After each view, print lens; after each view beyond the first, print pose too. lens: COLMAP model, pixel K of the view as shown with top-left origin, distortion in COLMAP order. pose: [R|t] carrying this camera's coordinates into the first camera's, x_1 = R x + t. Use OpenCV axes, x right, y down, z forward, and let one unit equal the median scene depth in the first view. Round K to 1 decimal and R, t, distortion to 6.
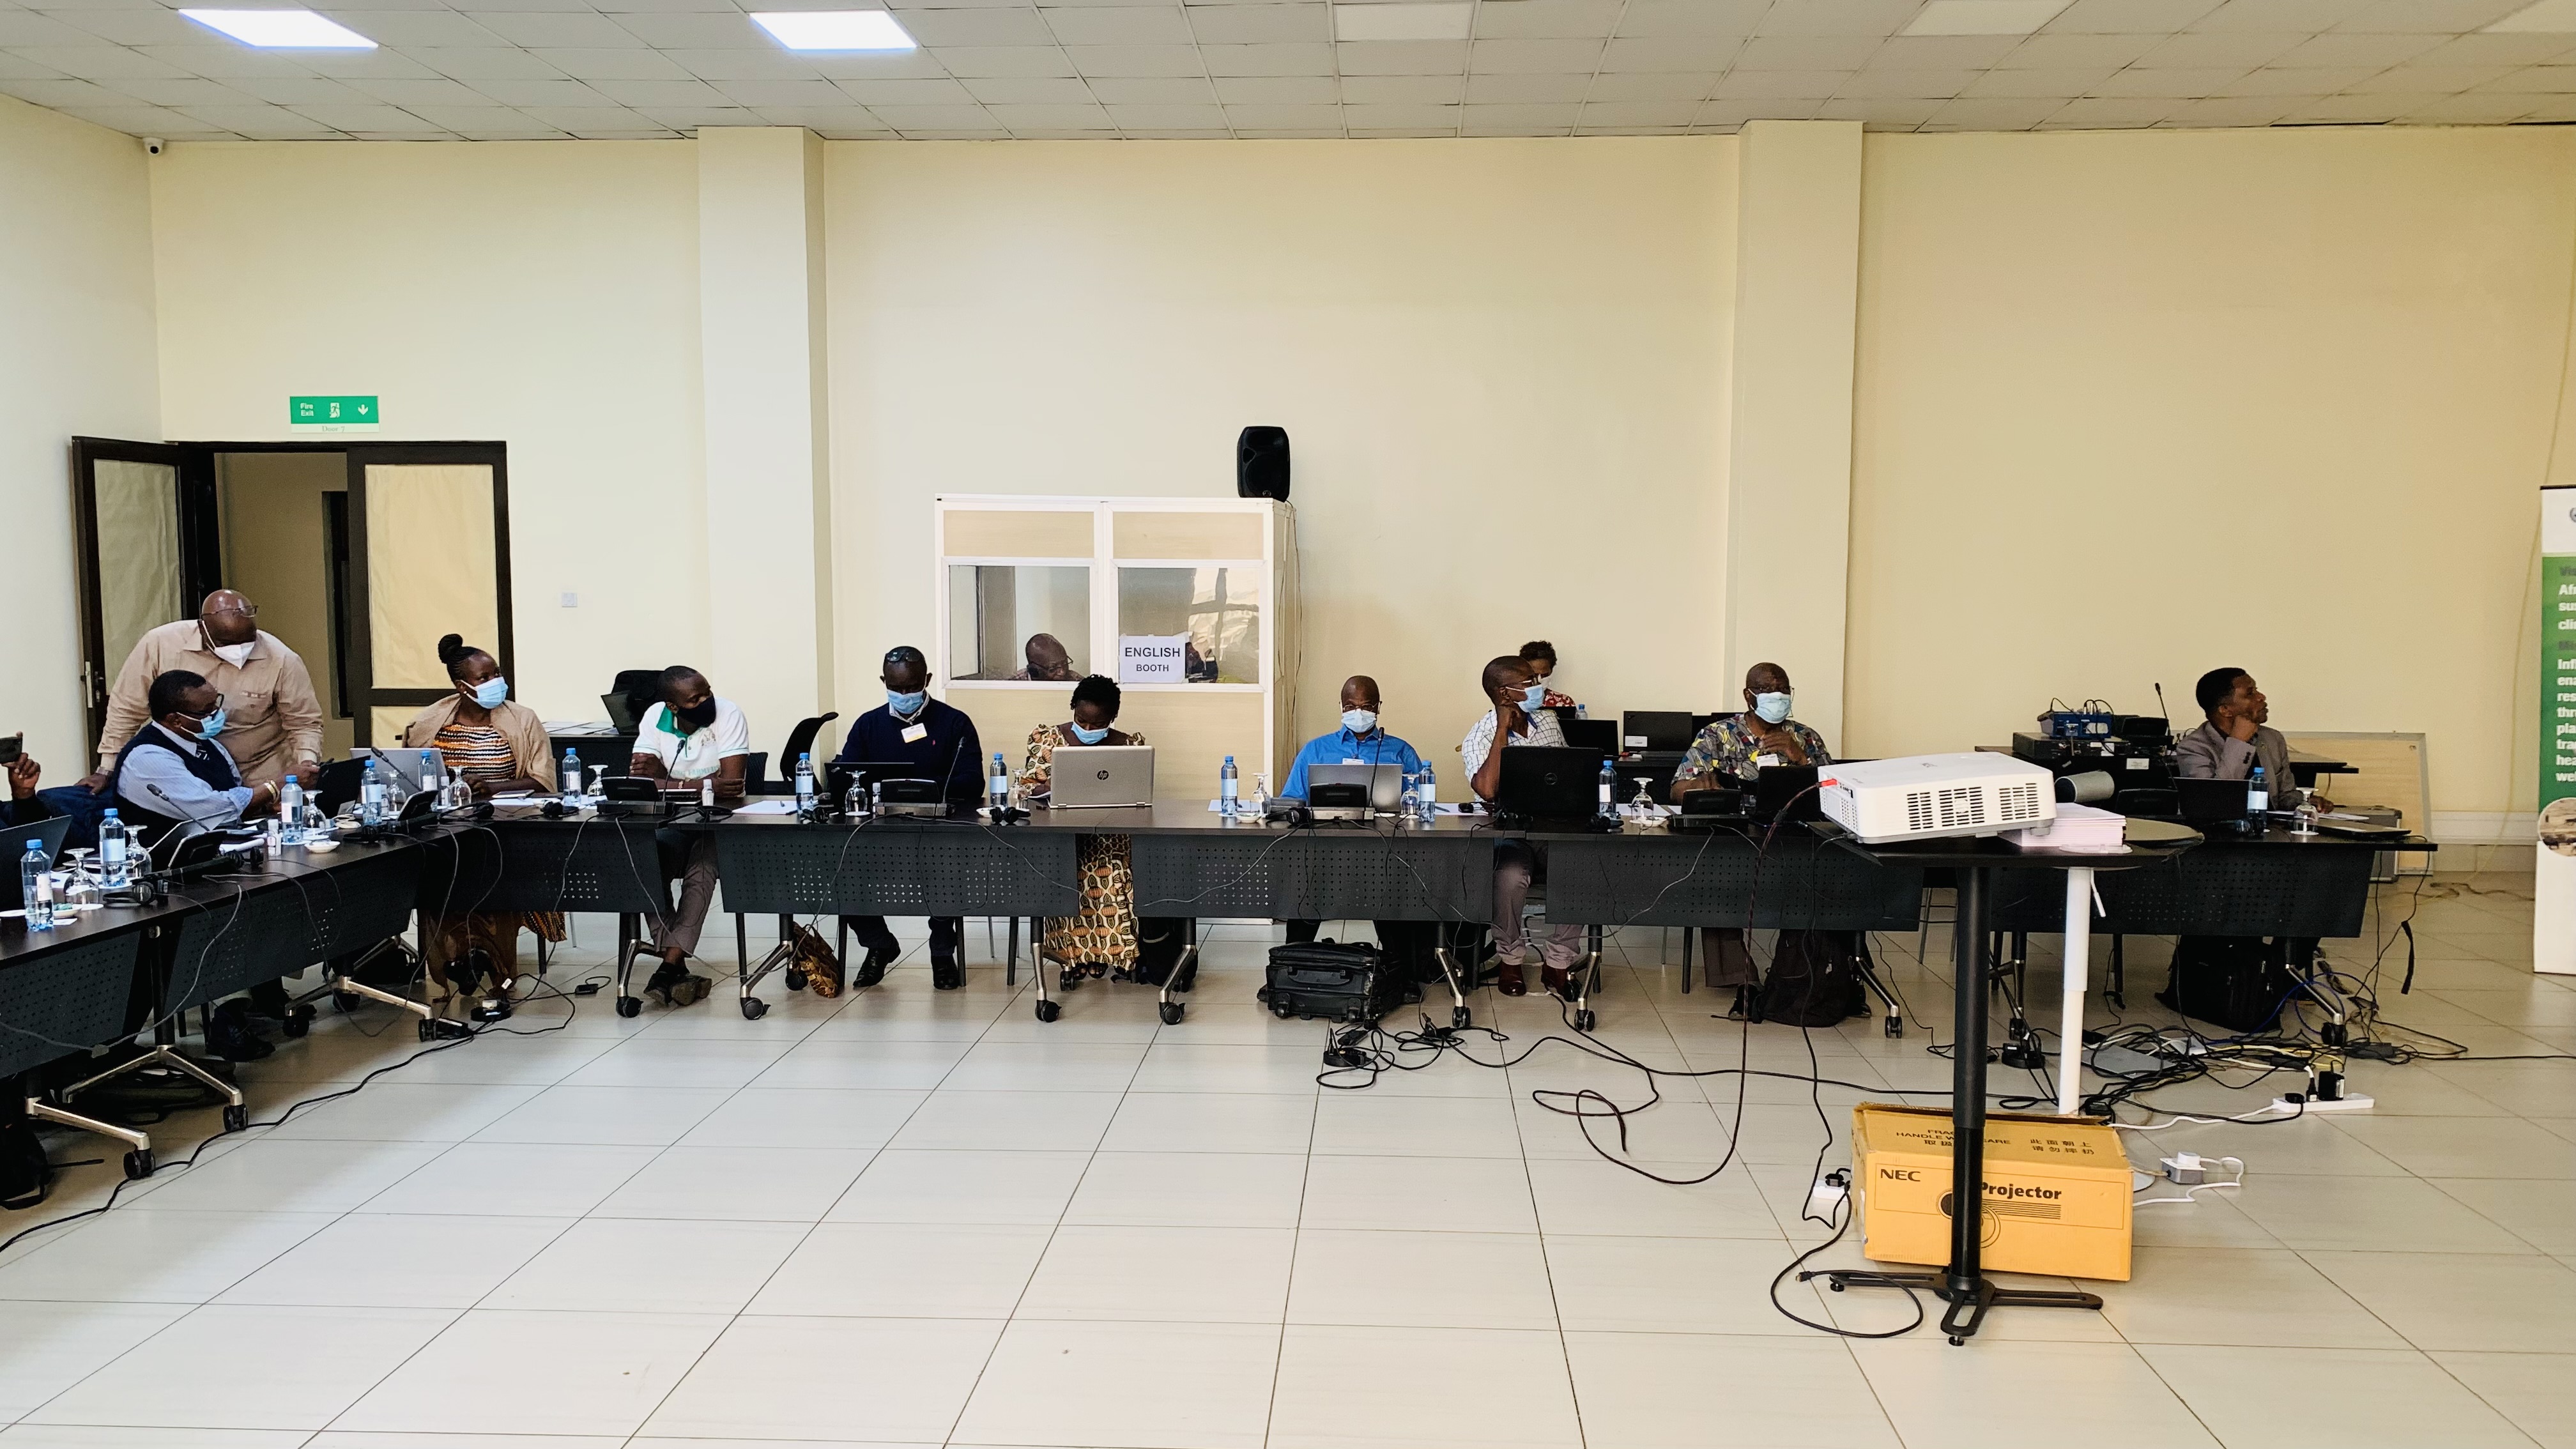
lens RADIAL K [[1958.5, 0, 1310.5], [0, 1958.5, 732.7], [0, 0, 1]] dist [0.071215, -0.081479]
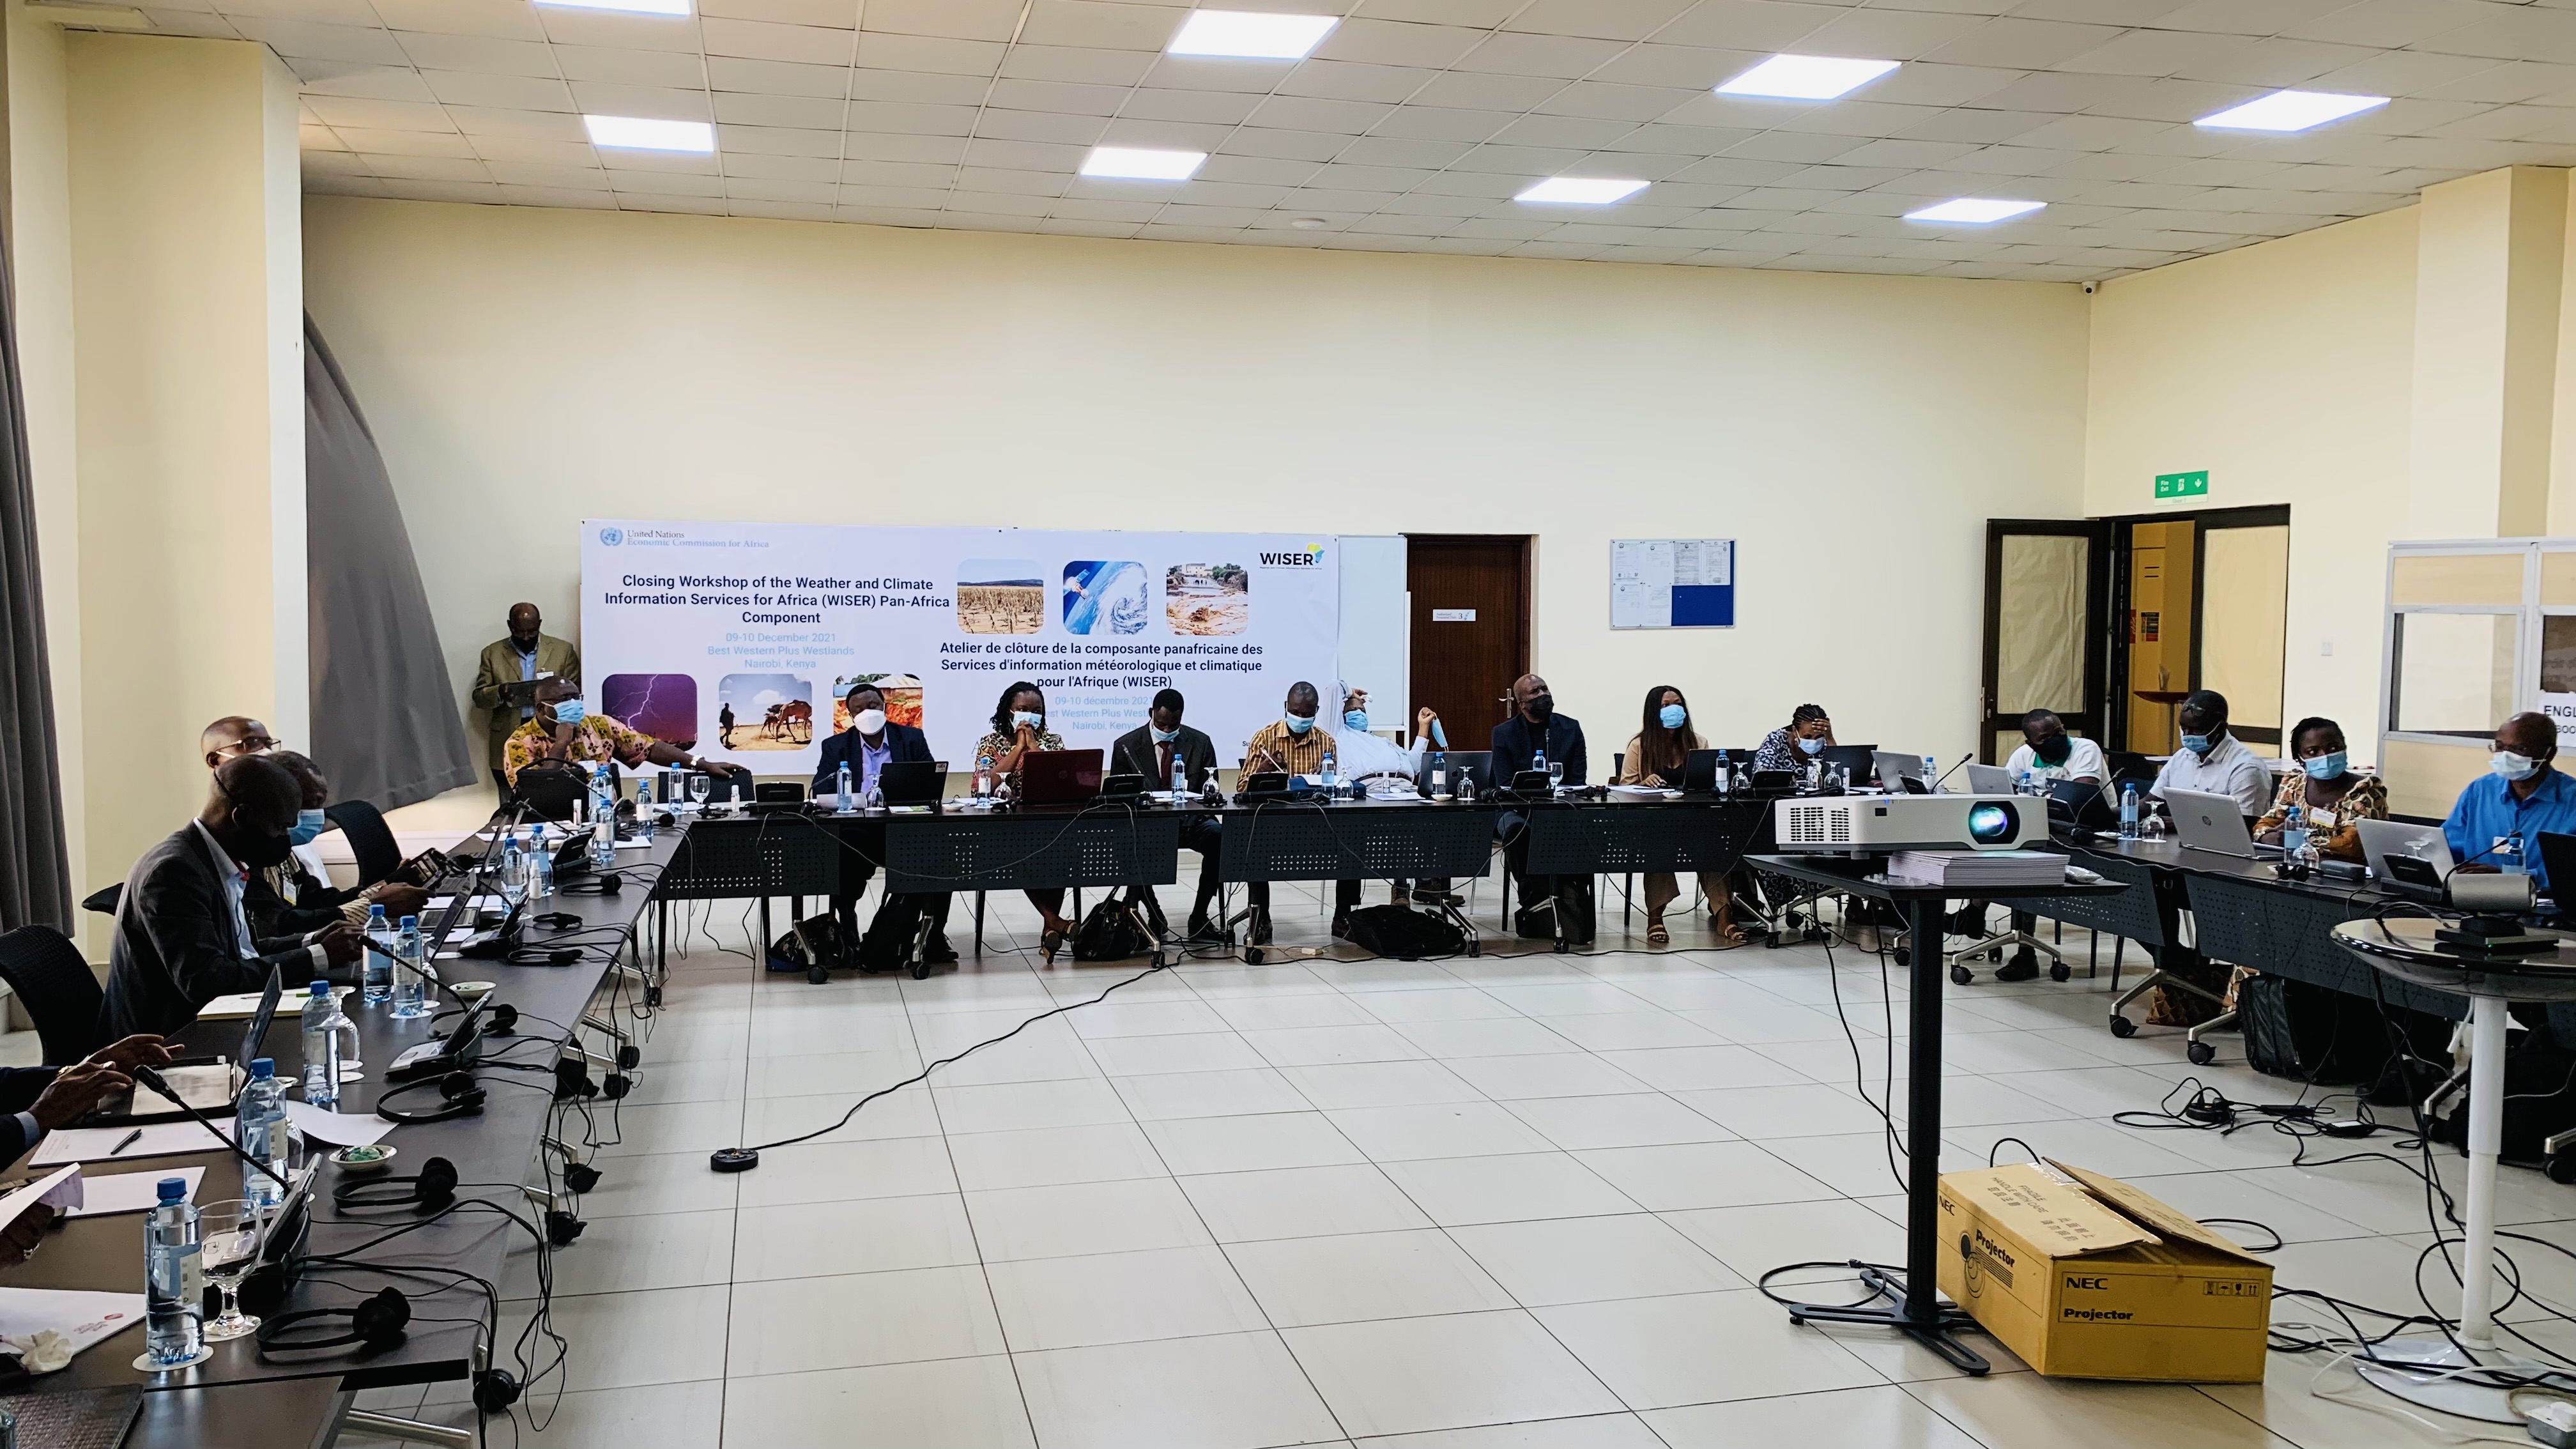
lens RADIAL K [[1958.5, 0, 1282.4], [0, 1958.5, 713.0], [0, 0, 1]] dist [0.071215, -0.081479]
pose [[0.288200, 0.050620, -0.956231, 0.648776], [-0.089061, 0.995690, 0.025866, -0.012845], [0.953420, 0.077708, 0.291466, 0.202945]]
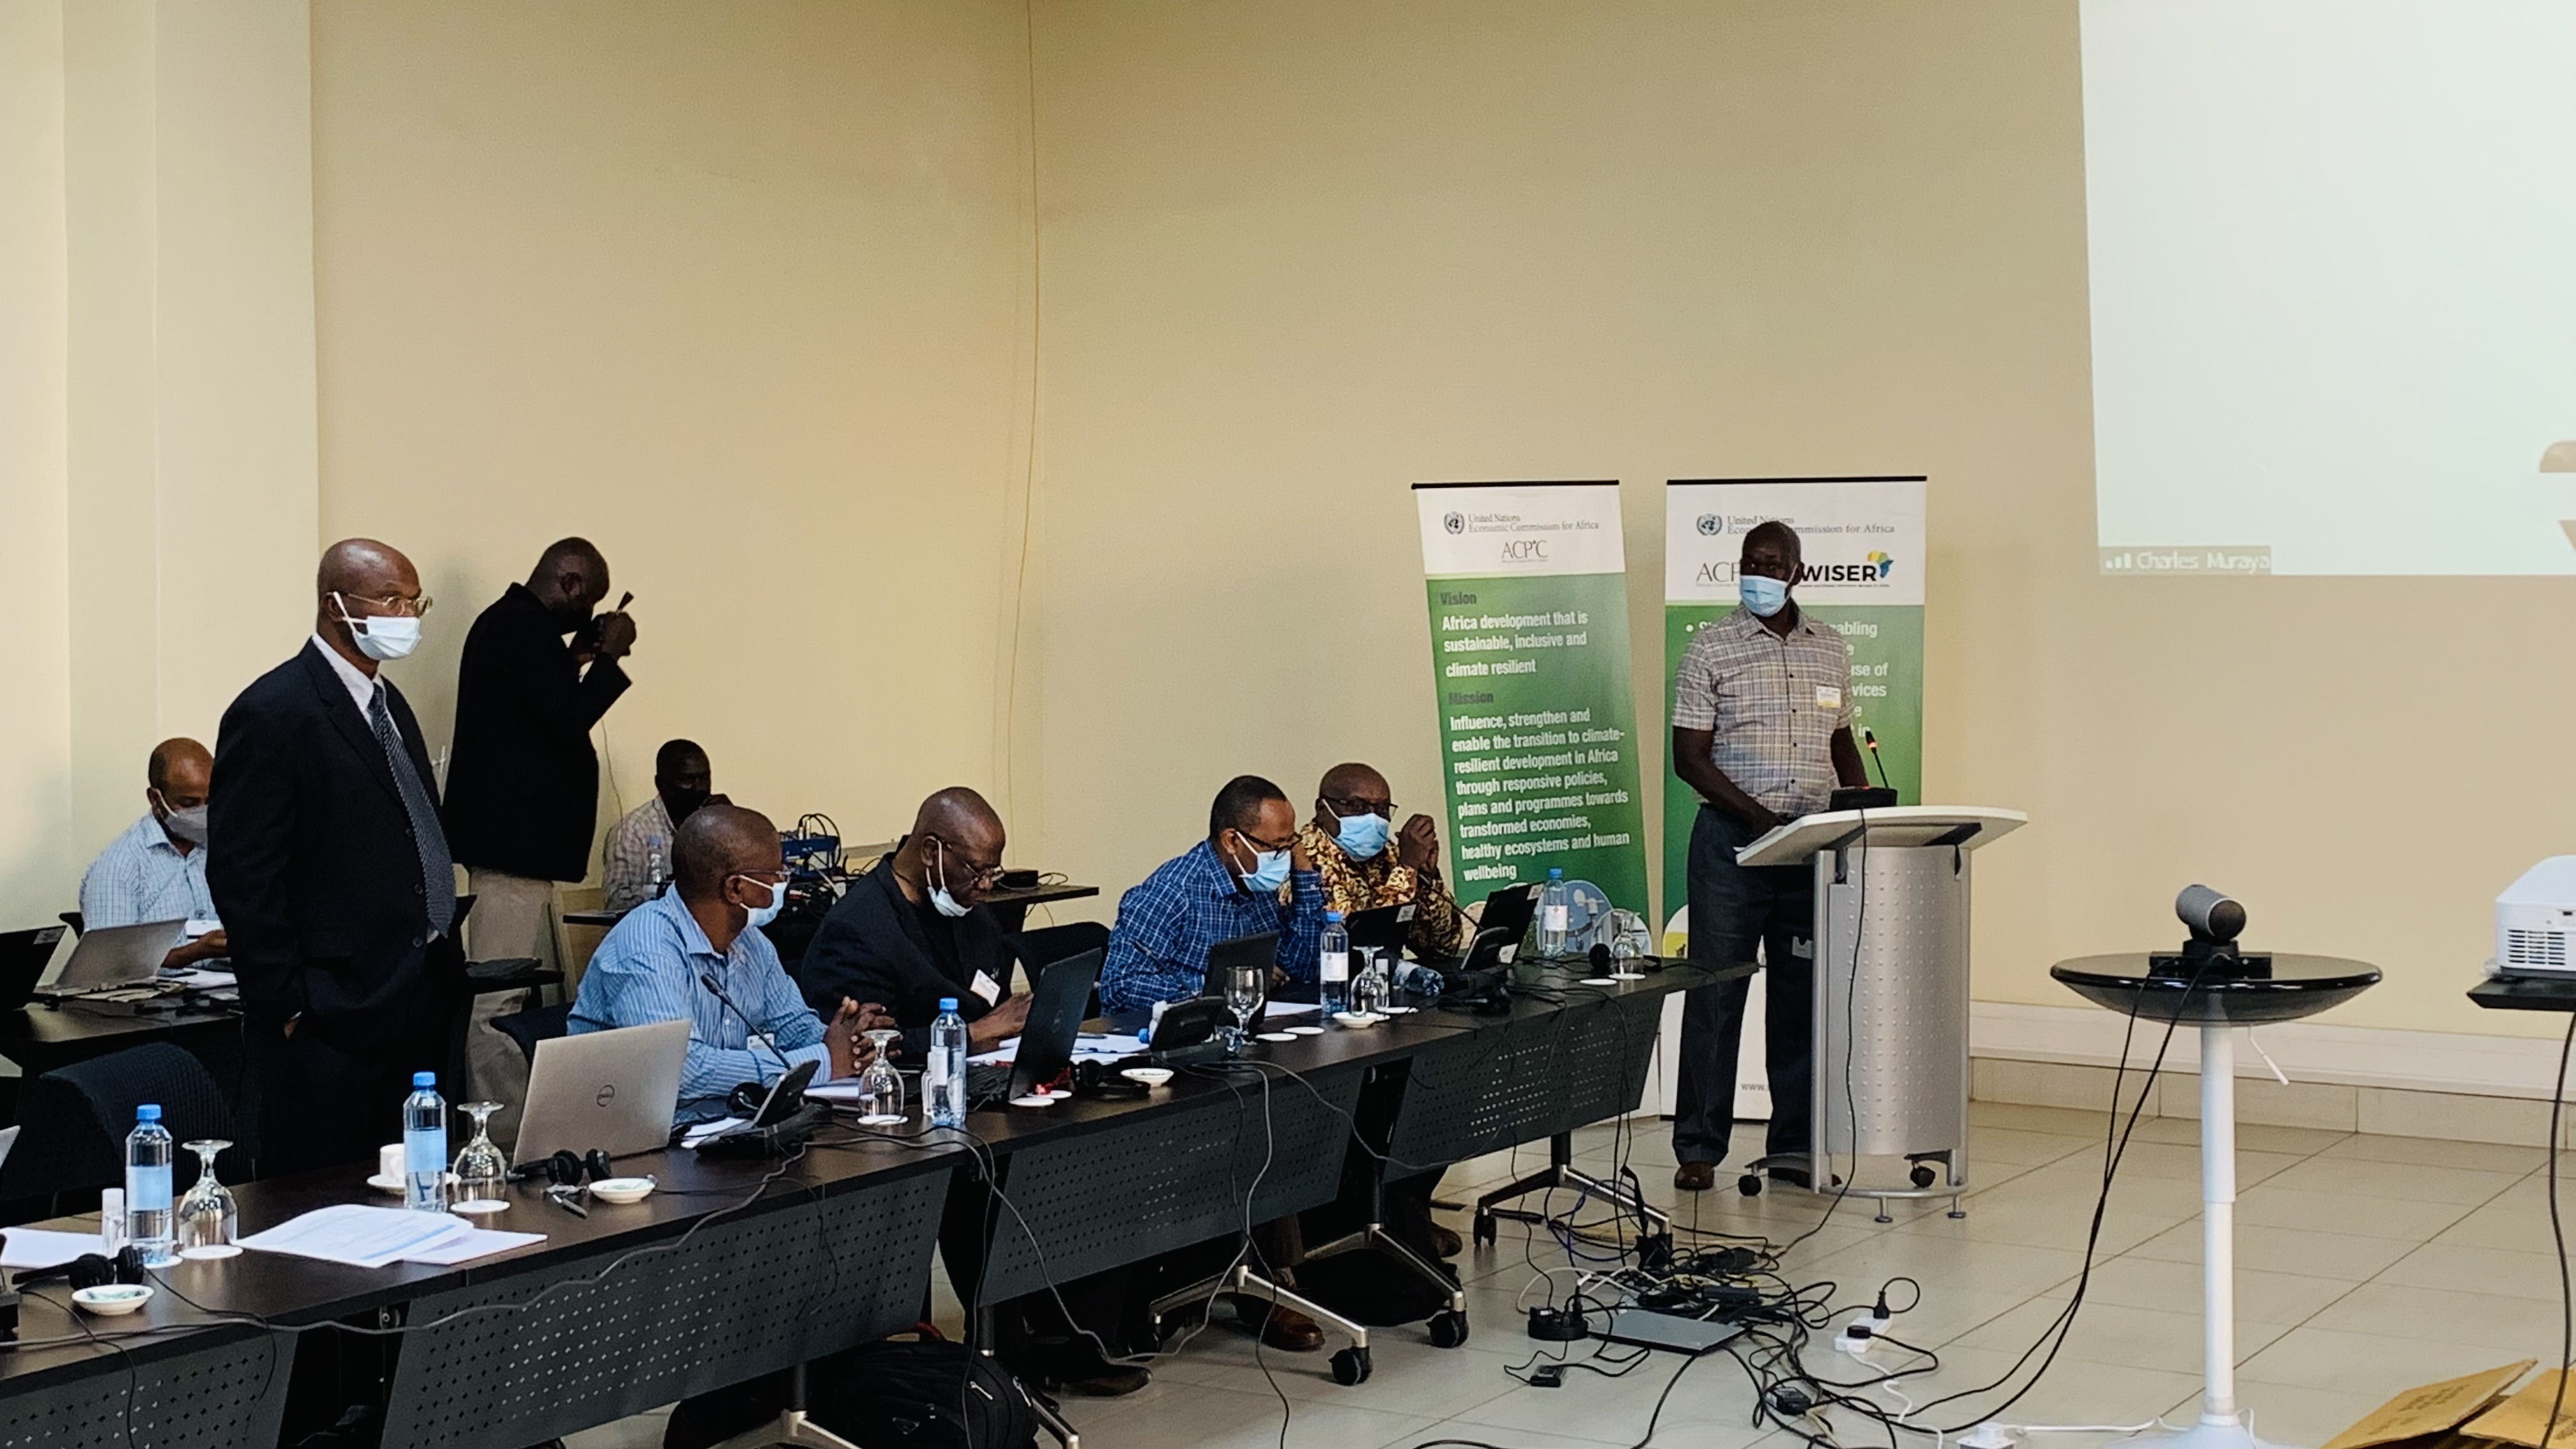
lens RADIAL K [[3543.7, 0, 1277.6], [0, 3543.7, 699.6], [0, 0, 1]] dist [0.149744, 0.000000]
pose [[0.470352, -0.033869, 0.881829, -0.557225], [0.080148, 0.996773, -0.004466, -0.041866], [-0.878832, 0.072777, 0.471549, 0.423117]]
